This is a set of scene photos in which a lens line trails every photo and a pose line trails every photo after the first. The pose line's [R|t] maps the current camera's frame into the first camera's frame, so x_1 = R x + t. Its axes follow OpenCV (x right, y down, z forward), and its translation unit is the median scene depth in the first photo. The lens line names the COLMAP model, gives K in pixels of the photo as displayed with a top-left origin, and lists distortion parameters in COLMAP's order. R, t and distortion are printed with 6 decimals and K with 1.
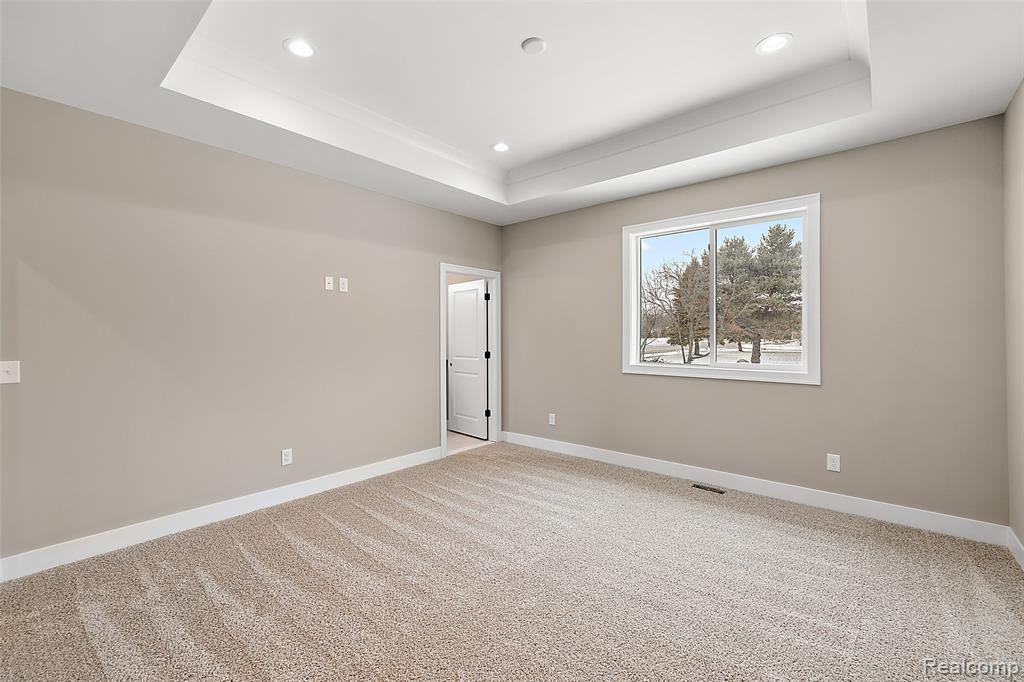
lens RADIAL K [[441.1, 0, 509.3], [0, 441.1, 337.1], [0, 0, 1]] dist [-0.003646, 0.001863]
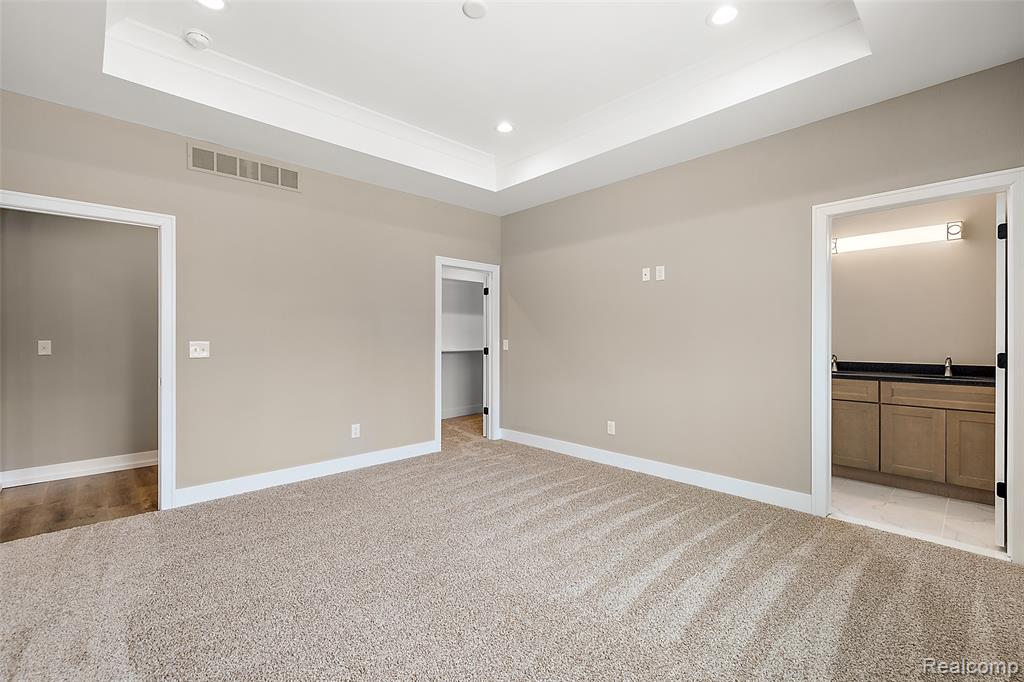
lens RADIAL K [[441.1, 0, 511.1], [0, 441.1, 339.8], [0, 0, 1]] dist [-0.003646, 0.001863]
pose [[-0.100643, 0.005194, -0.994909, 0.648891], [0.002825, 0.999984, 0.004935, 0.025803], [0.994919, -0.002314, -0.100656, 0.774589]]
